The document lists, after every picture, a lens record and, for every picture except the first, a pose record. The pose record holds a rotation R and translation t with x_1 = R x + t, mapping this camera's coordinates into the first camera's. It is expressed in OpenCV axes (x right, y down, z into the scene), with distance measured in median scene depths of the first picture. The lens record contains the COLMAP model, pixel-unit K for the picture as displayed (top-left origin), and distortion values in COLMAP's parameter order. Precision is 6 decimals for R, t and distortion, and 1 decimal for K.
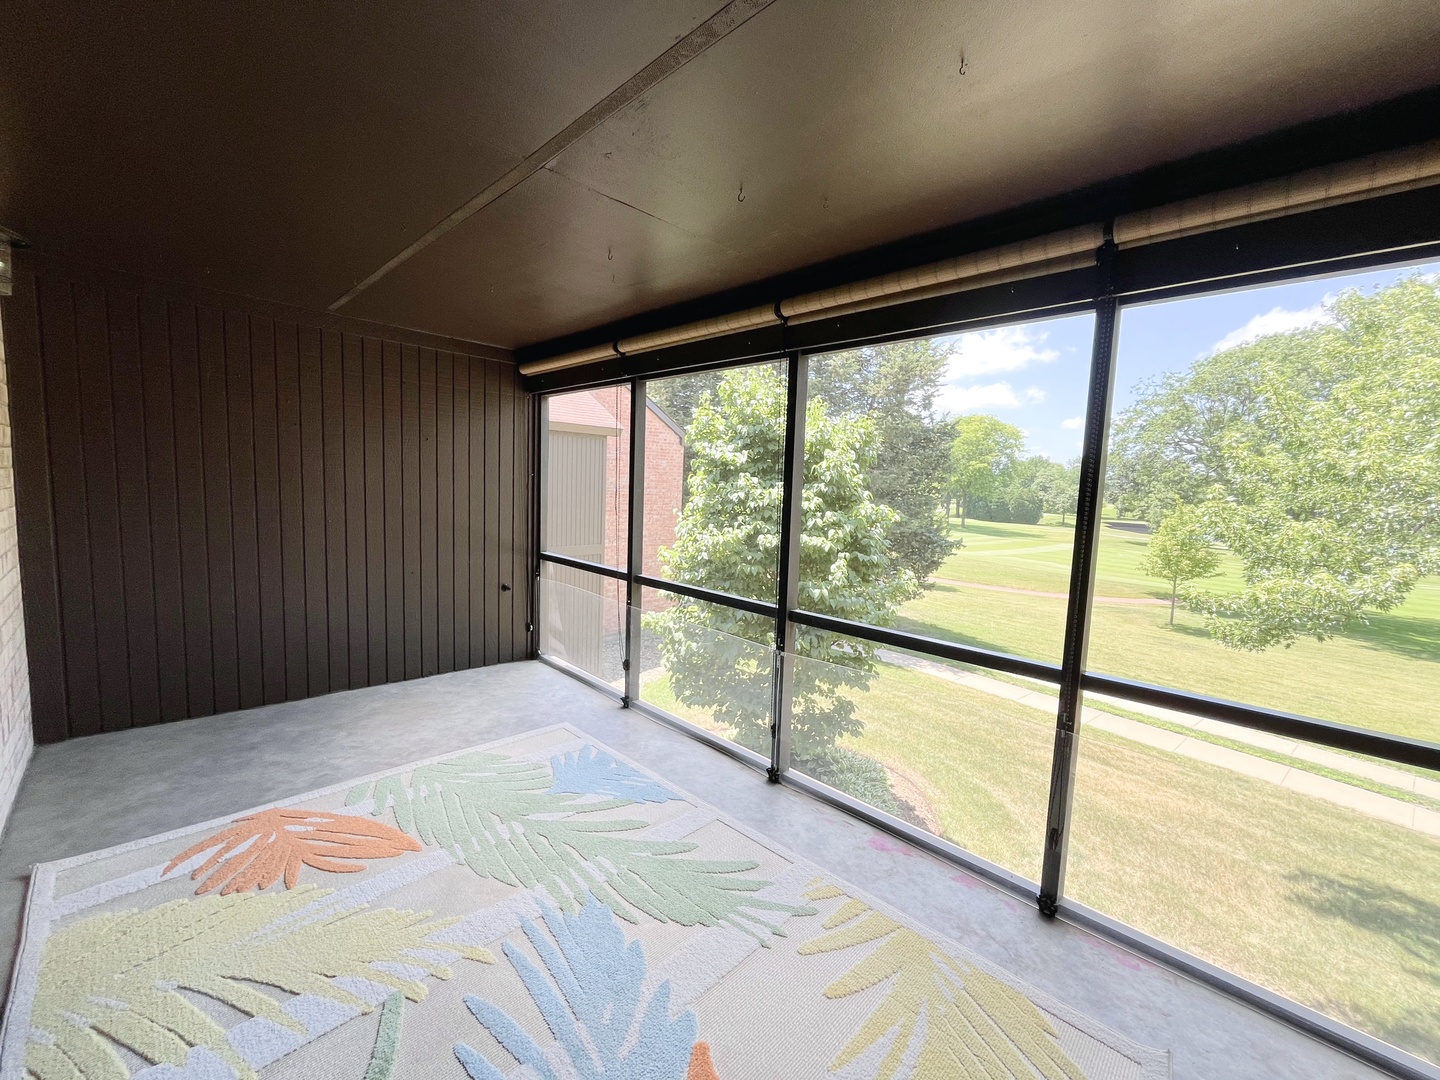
lens RADIAL K [[605.2, 0, 720.0], [0, 605.2, 540.0], [0, 0, 1]] dist [-0.004560, -0.000188]
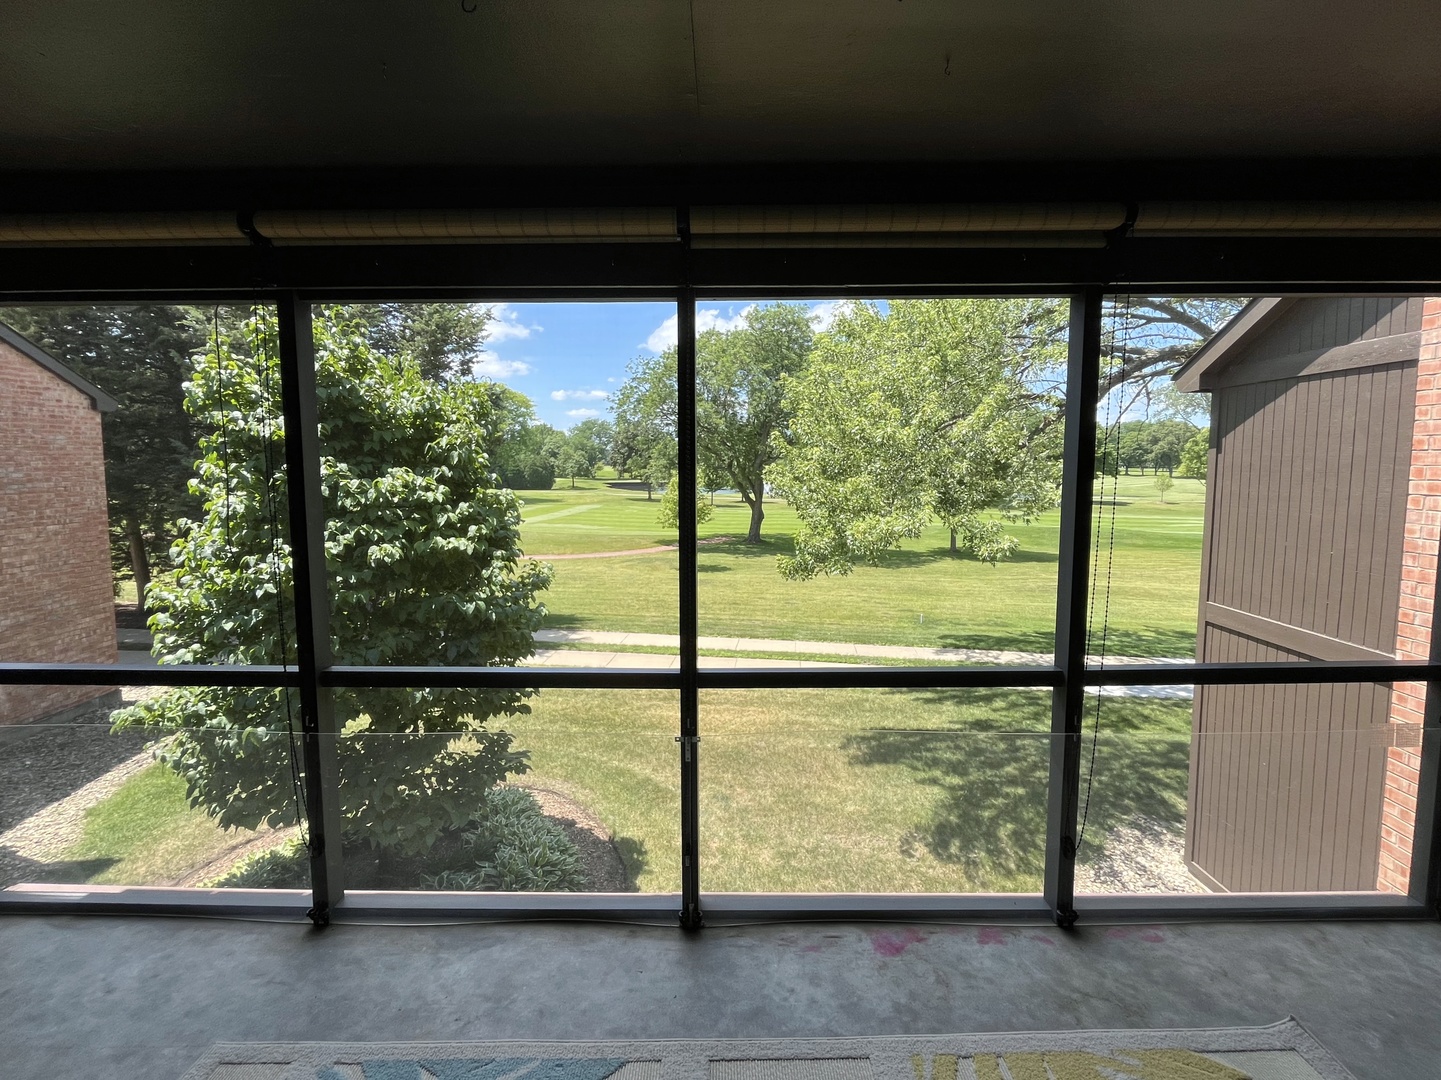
lens RADIAL K [[612.9, 0, 719.8], [0, 612.9, 502.3], [0, 0, 1]] dist [-0.005396, -0.000097]
pose [[0.703027, -0.088802, 0.705597, -0.127816], [0.096170, 0.994931, 0.029396, -0.034810], [-0.704631, 0.047191, 0.708003, 0.186982]]
